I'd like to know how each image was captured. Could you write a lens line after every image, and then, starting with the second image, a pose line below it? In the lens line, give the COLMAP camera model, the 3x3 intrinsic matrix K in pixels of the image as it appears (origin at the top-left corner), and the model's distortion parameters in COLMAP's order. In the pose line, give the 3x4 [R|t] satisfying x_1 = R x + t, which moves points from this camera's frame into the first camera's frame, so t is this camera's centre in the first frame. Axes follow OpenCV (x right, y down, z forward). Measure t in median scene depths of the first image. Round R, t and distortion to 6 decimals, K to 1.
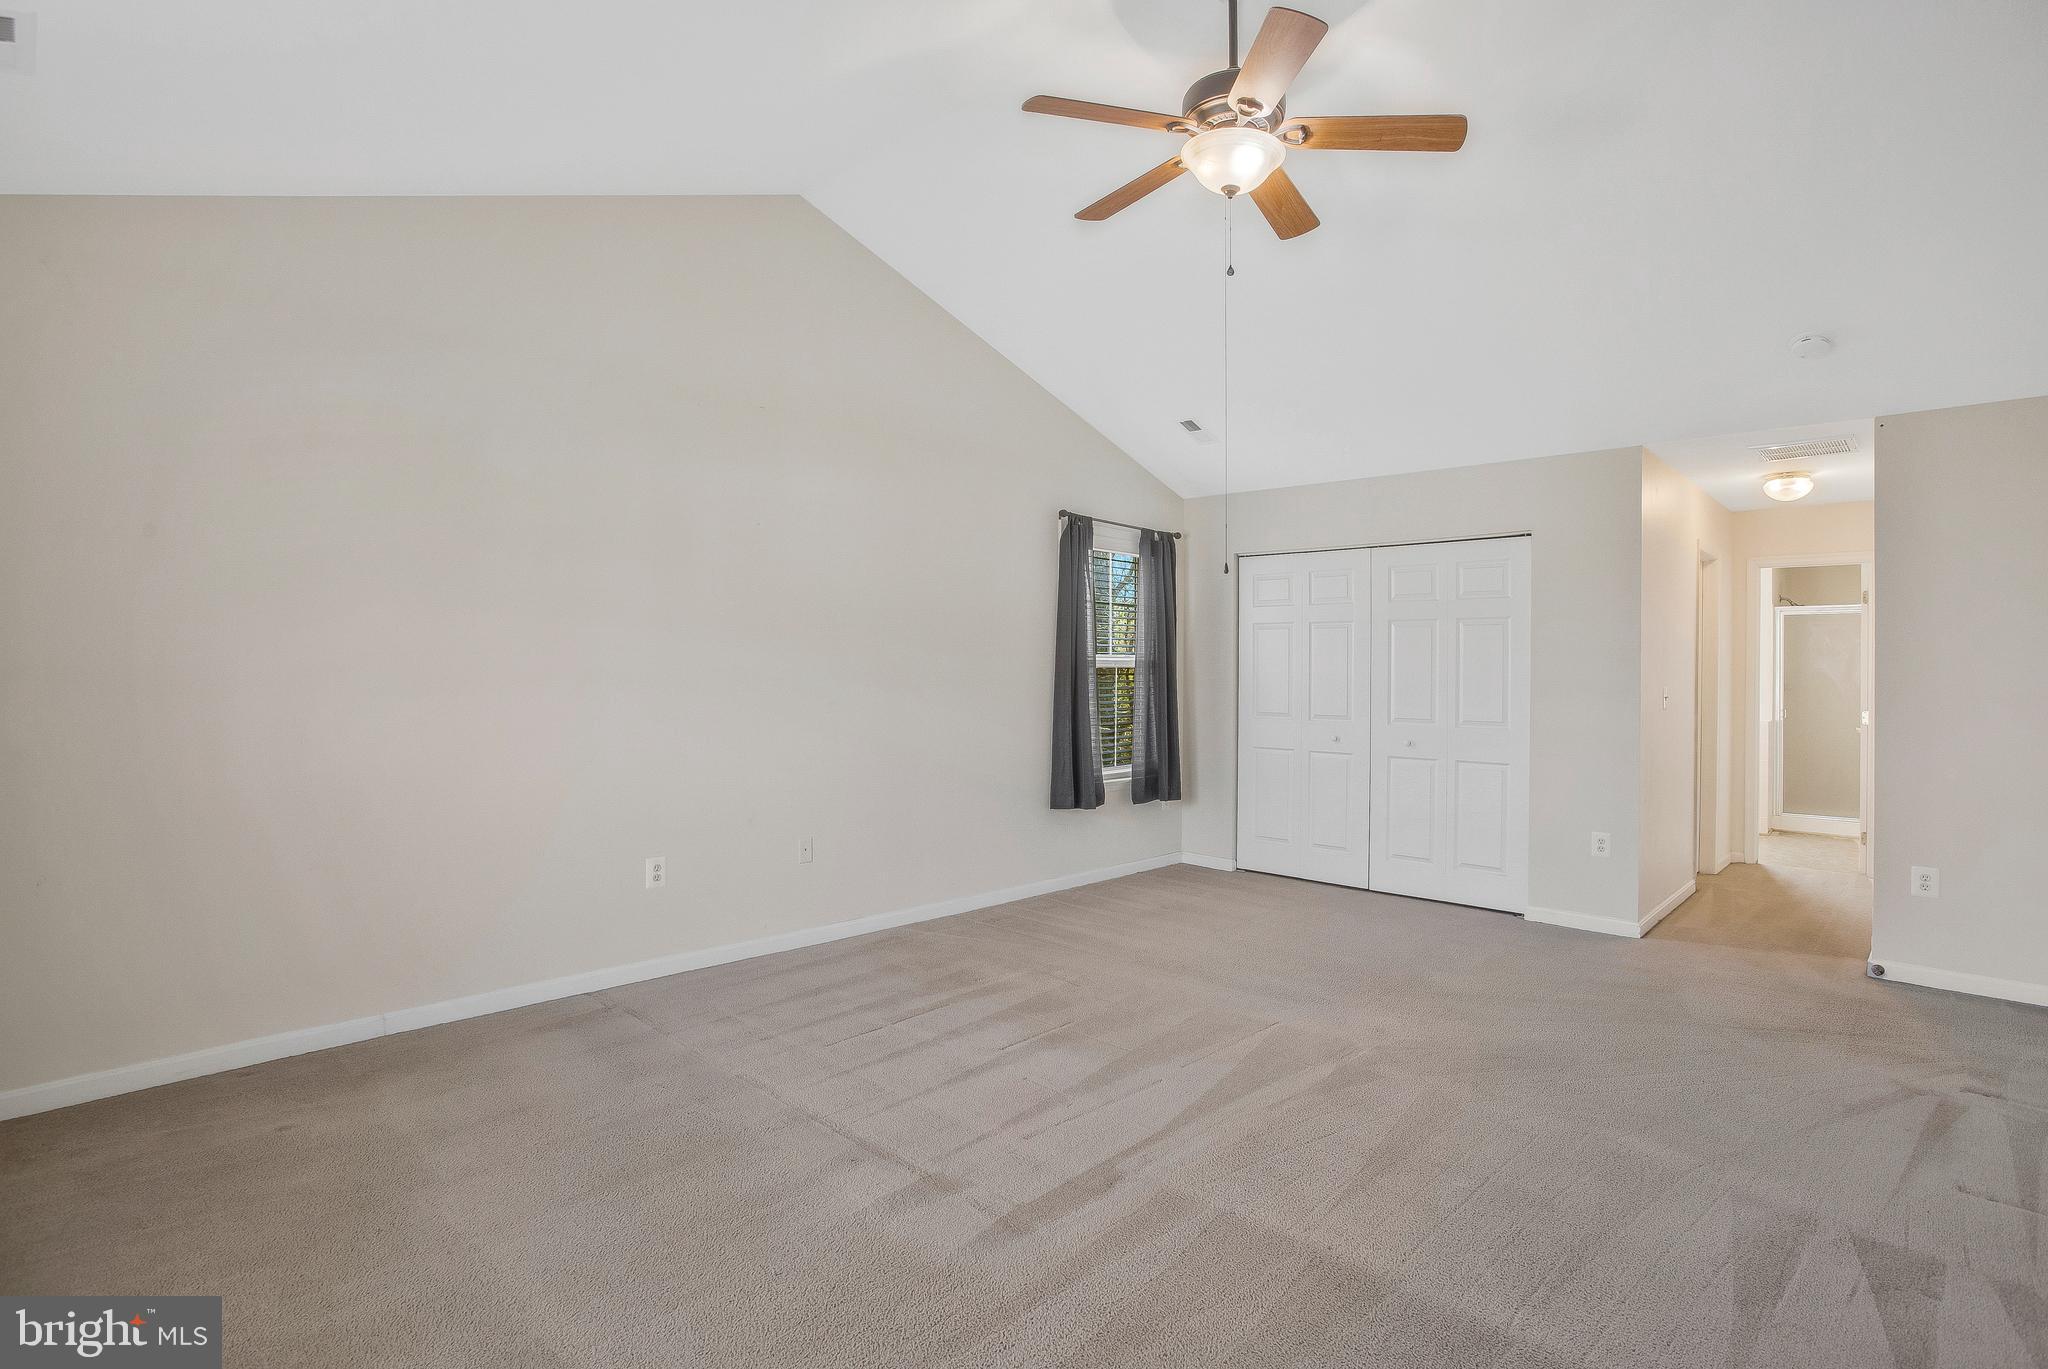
lens RADIAL K [[1020.0, 0, 1035.6], [0, 1020.0, 672.5], [0, 0, 1]] dist [-0.041877, 0.001039]
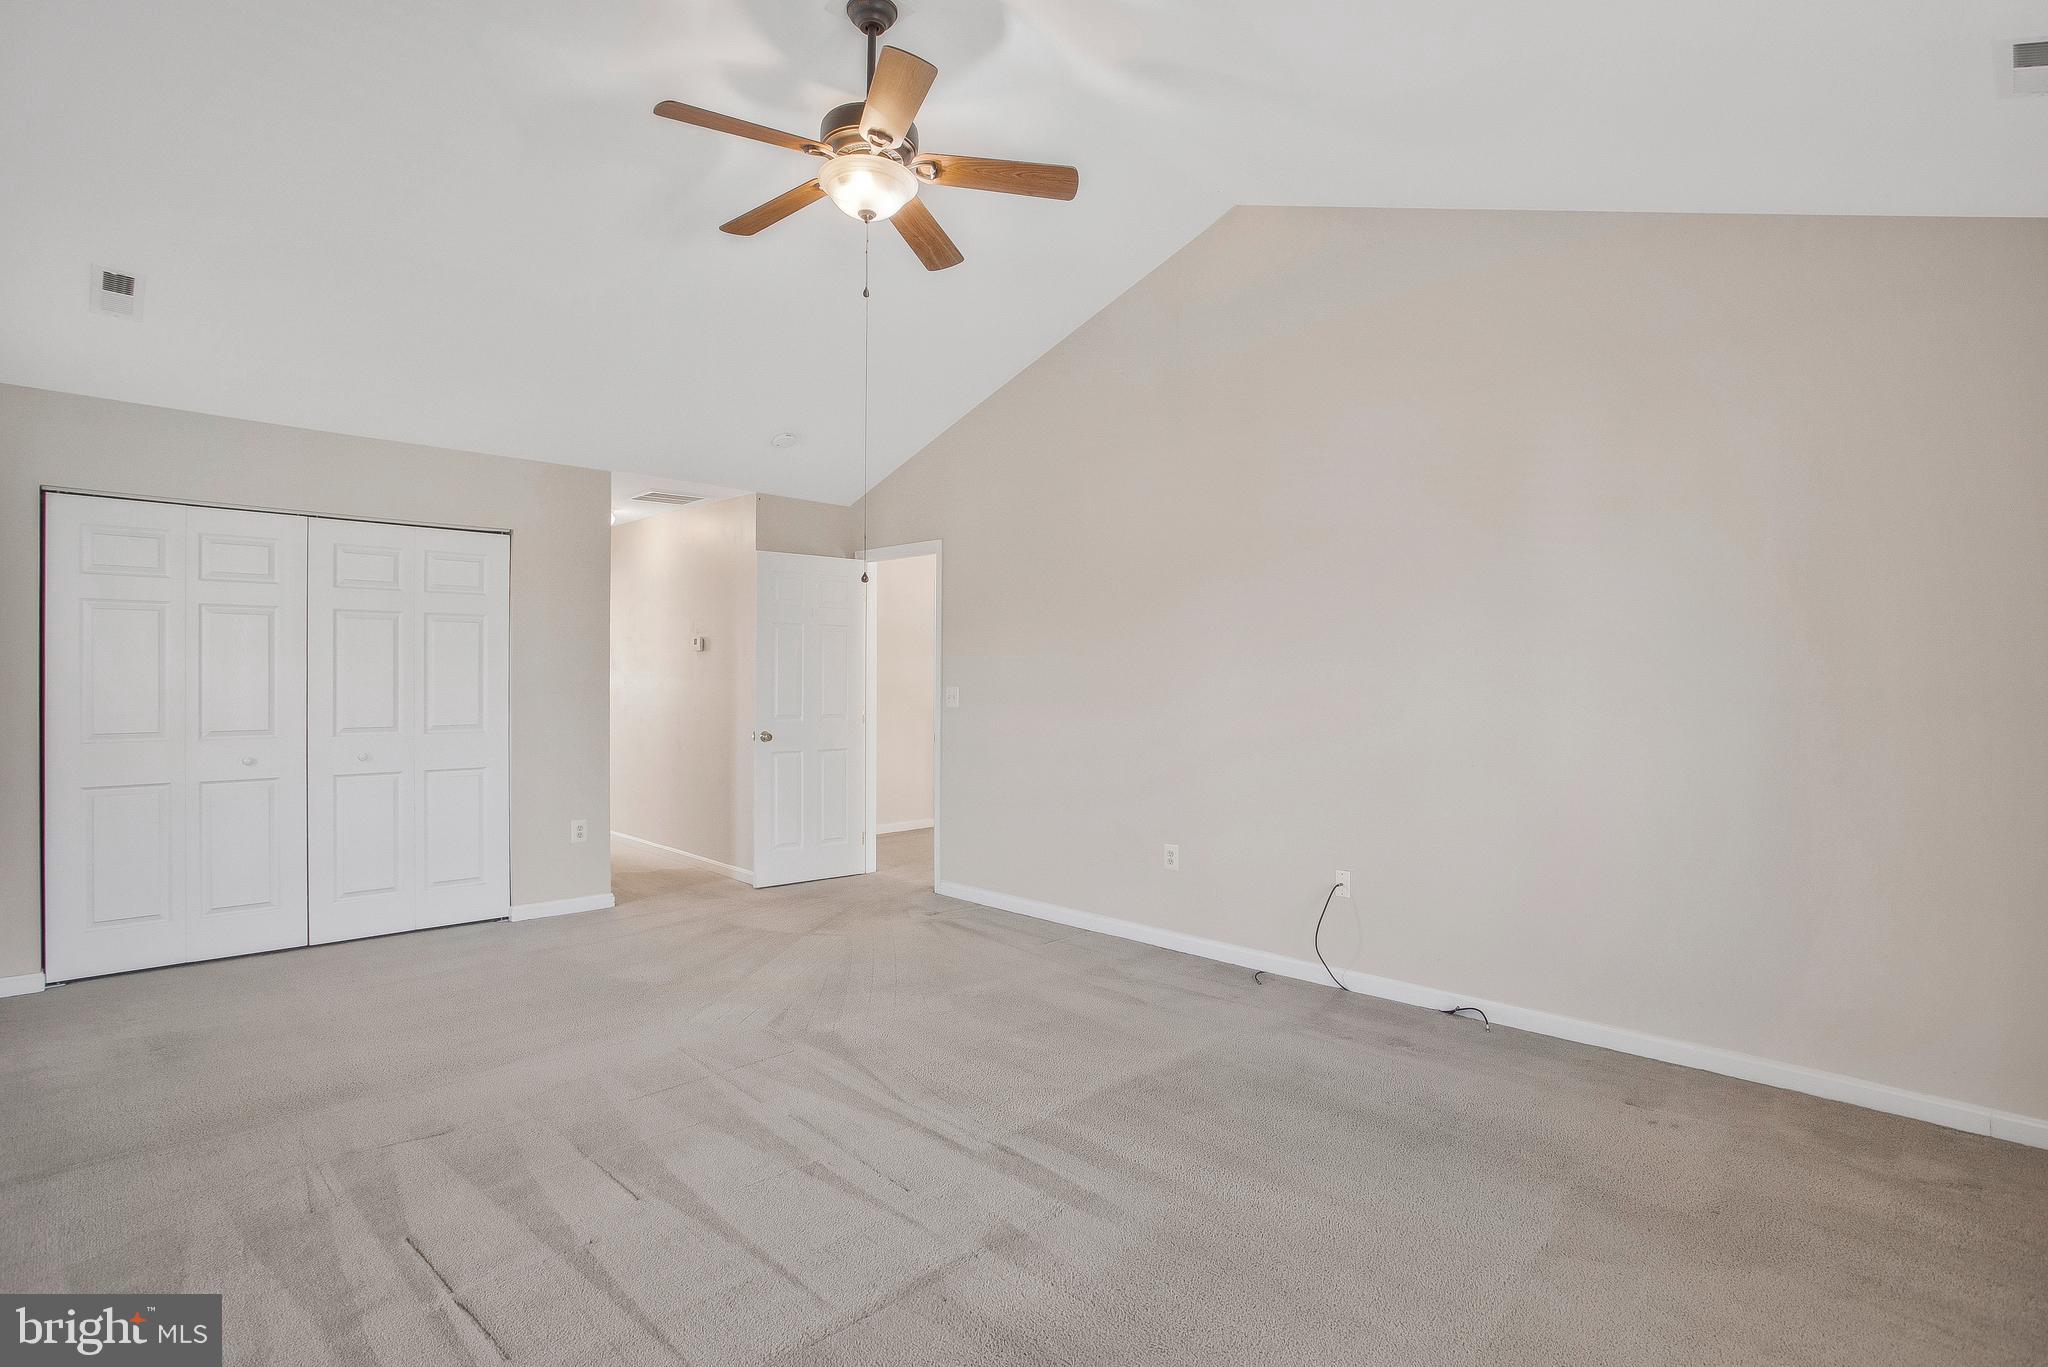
lens RADIAL K [[1020.0, 0, 1035.6], [0, 1020.0, 671.5], [0, 0, 1]] dist [-0.041877, 0.001039]
pose [[0.016993, -0.005301, 0.999842, -0.525870], [-0.001575, 0.999985, 0.005328, -0.007674], [-0.999854, -0.001665, 0.016985, 0.498629]]
